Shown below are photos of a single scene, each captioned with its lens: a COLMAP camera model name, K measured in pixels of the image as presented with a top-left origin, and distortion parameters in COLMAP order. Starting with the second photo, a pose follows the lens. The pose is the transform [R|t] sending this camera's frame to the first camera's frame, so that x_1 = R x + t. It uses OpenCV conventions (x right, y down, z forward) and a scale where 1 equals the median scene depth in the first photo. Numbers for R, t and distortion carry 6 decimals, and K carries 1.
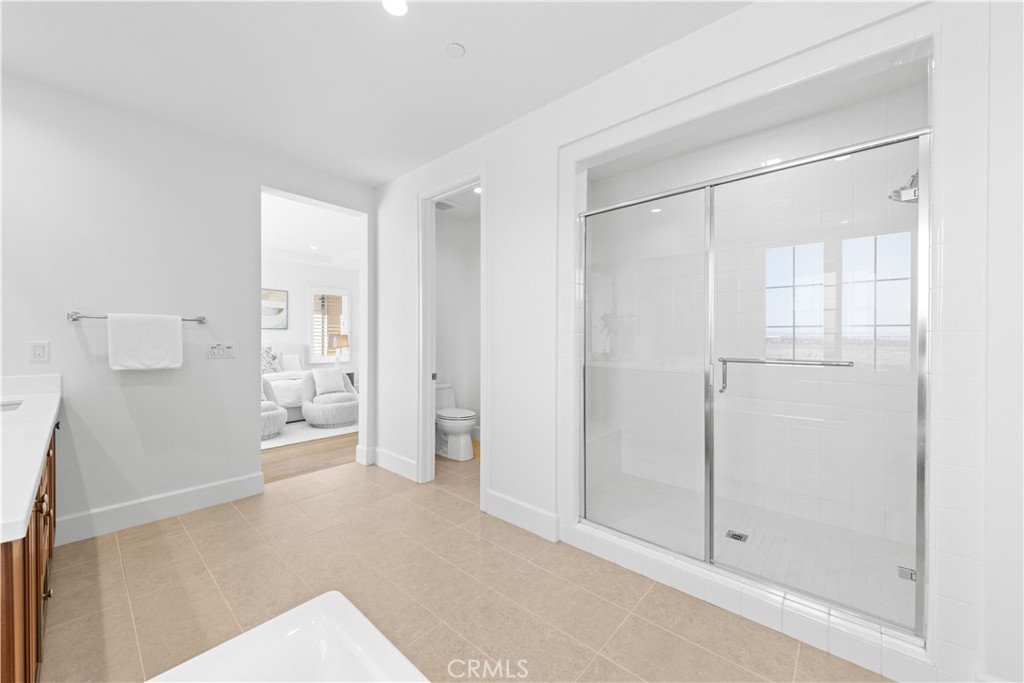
lens RADIAL K [[367.4, 0, 507.8], [0, 367.4, 335.0], [0, 0, 1]] dist [0.006042, -0.001472]
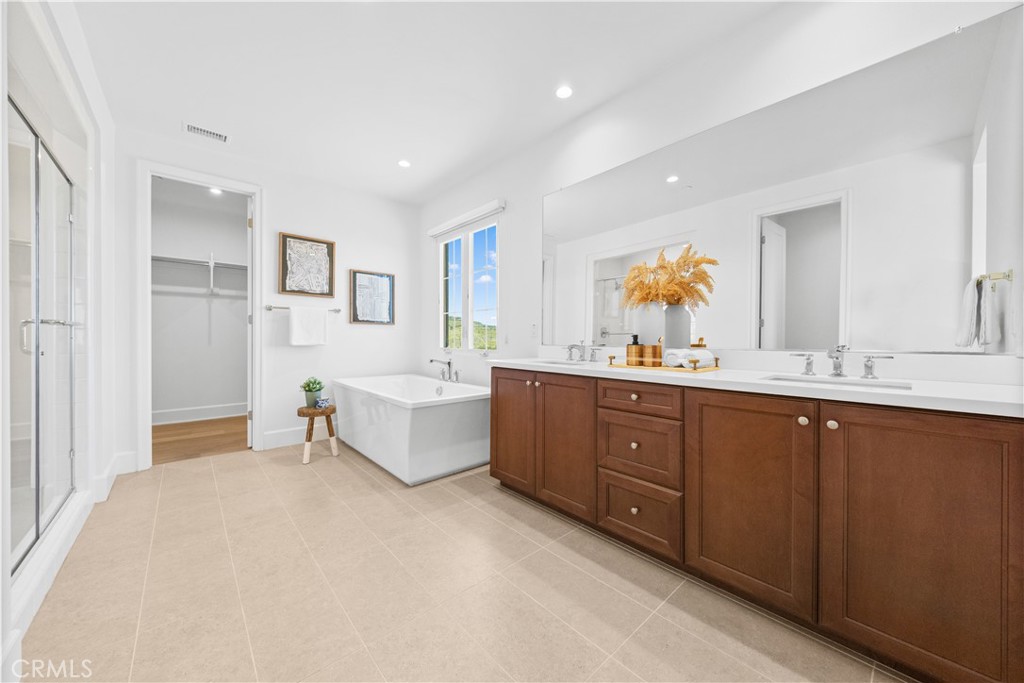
lens RADIAL K [[367.4, 0, 509.8], [0, 367.4, 337.6], [0, 0, 1]] dist [0.006042, -0.001472]
pose [[-0.990844, -0.008322, 0.134758, -0.755624], [-0.008498, 0.999964, -0.000734, 0.099591], [-0.134747, -0.001873, -0.990878, 1.740377]]
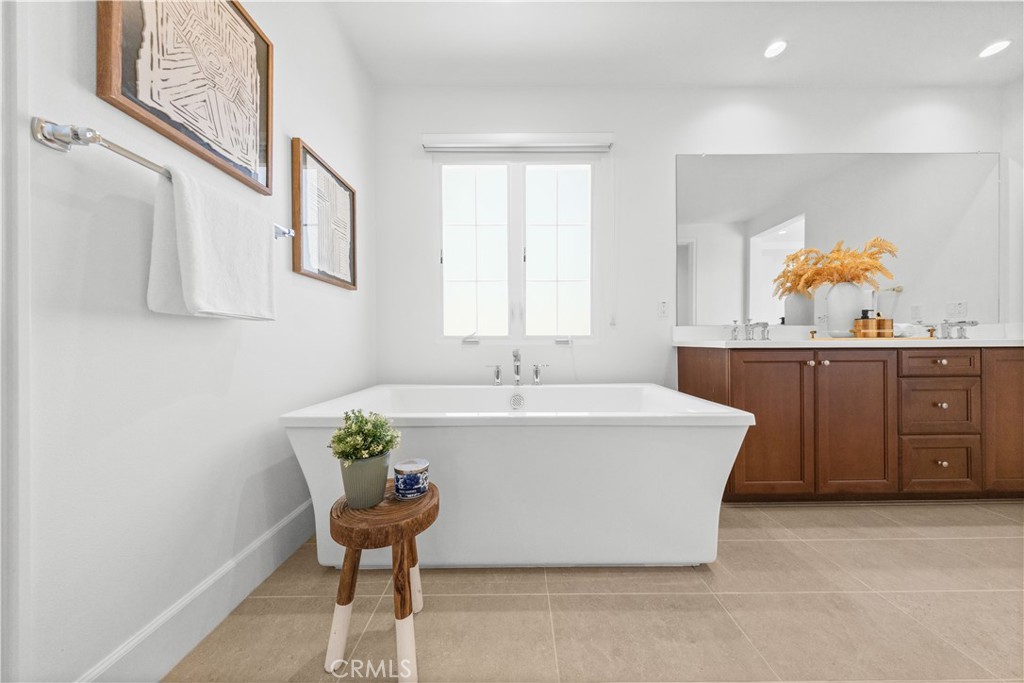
lens RADIAL K [[322.0, 0, 512.5], [0, 322.0, 340.3], [0, 0, 1]] dist [-0.000276, -0.000261]
pose [[-0.751540, -0.000932, -0.659687, 0.572533], [0.001951, 0.999991, -0.003635, 0.187564], [0.659685, -0.004018, -0.751532, 0.646333]]
